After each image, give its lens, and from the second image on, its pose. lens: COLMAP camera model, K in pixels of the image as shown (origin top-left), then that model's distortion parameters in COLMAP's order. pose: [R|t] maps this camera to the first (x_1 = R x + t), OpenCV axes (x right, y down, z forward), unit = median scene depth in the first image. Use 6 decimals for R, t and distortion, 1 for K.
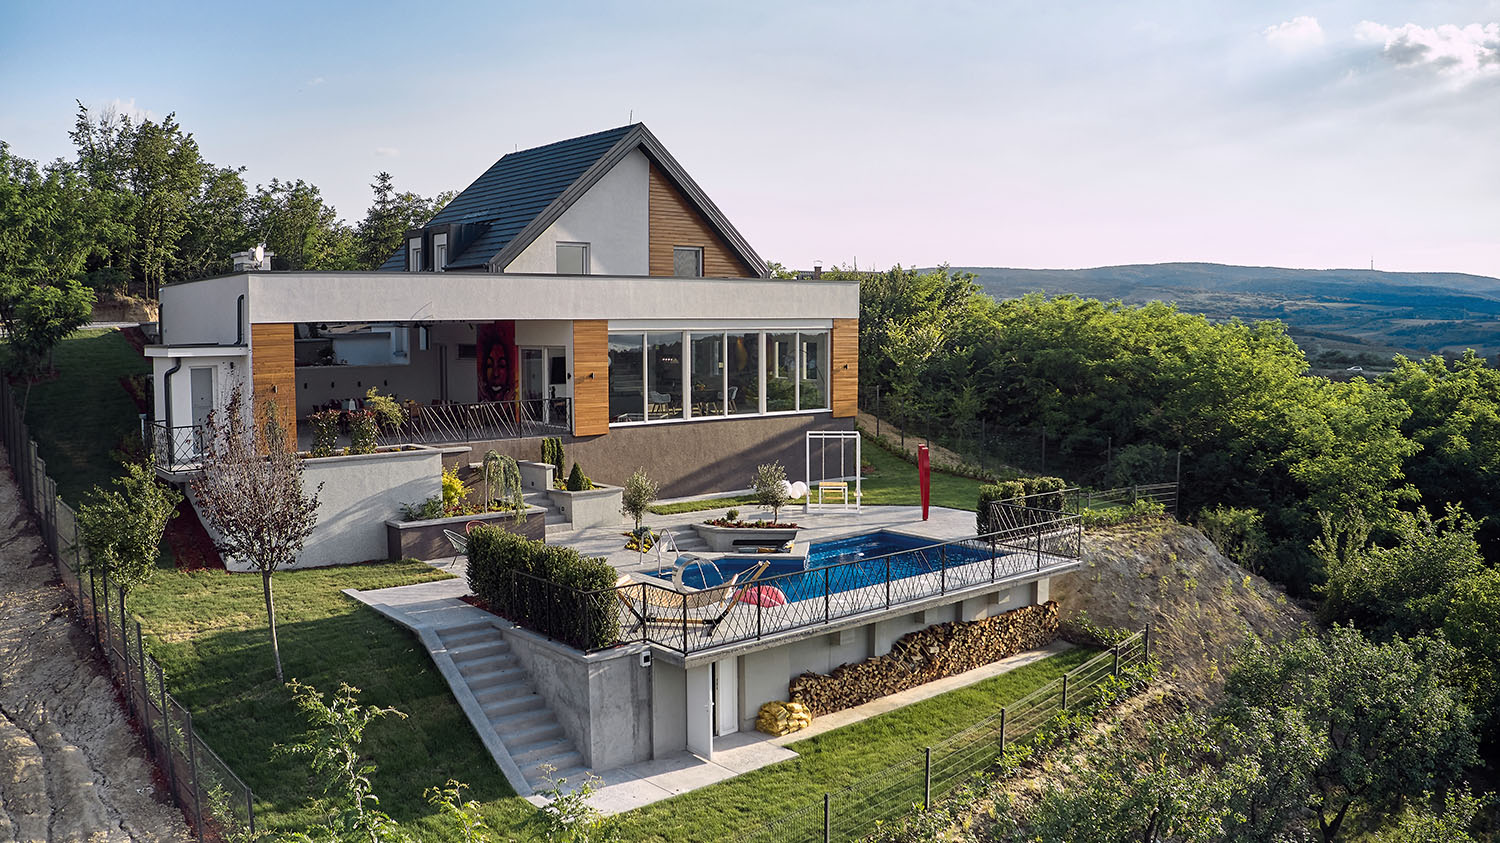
lens RADIAL K [[1188.3, 0, 725.2], [0, 1188.3, 421.2], [0, 0, 1]] dist [-0.200551, 0.007012]
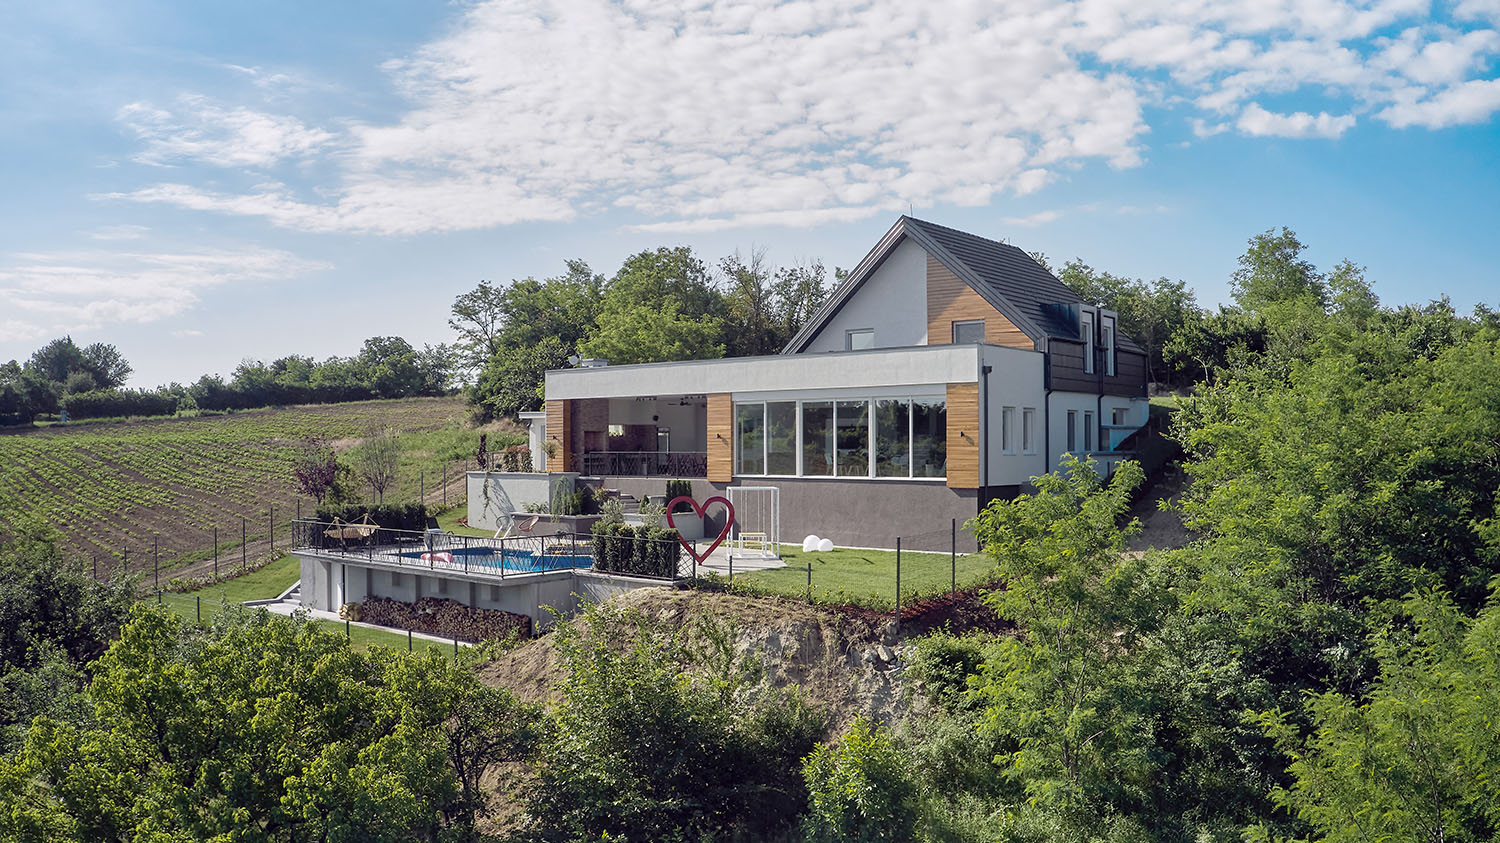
lens RADIAL K [[1188.3, 0, 725.2], [0, 1188.3, 421.2], [0, 0, 1]] dist [-0.200551, 0.007012]
pose [[0.165948, -0.017302, -0.985983, 1.197519], [-0.081836, 0.996156, -0.031254, -0.014408], [0.982733, 0.085876, 0.163894, 0.803195]]
